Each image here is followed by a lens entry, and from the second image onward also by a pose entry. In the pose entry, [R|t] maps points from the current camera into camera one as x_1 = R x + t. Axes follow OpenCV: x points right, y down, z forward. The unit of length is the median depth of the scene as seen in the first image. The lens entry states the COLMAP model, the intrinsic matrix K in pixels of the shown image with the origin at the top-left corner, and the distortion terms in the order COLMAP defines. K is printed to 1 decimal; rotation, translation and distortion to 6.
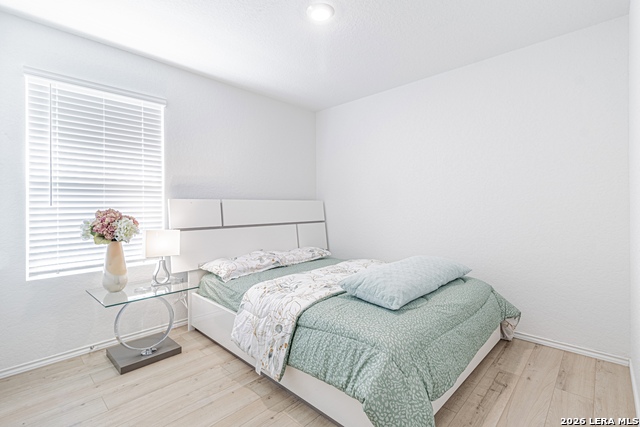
lens RADIAL K [[300.8, 0, 323.6], [0, 300.8, 204.8], [0, 0, 1]] dist [0.005411, -0.000688]
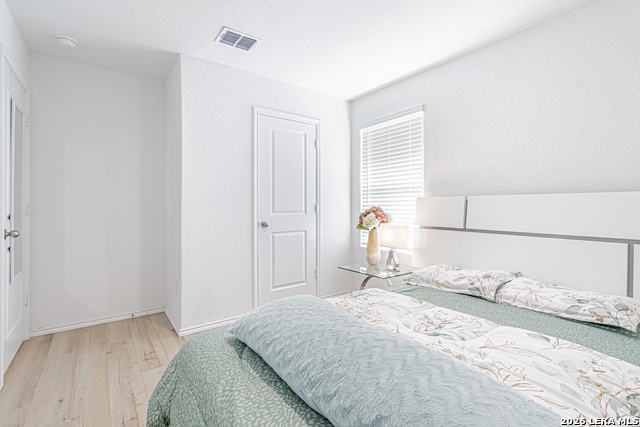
lens RADIAL K [[300.8, 0, 322.8], [0, 300.8, 208.2], [0, 0, 1]] dist [0.005411, -0.000688]
pose [[-0.179292, 0.016177, -0.983663, 0.578852], [0.008010, 0.999856, 0.014983, -0.000213], [0.983763, -0.005192, -0.179396, 0.812354]]
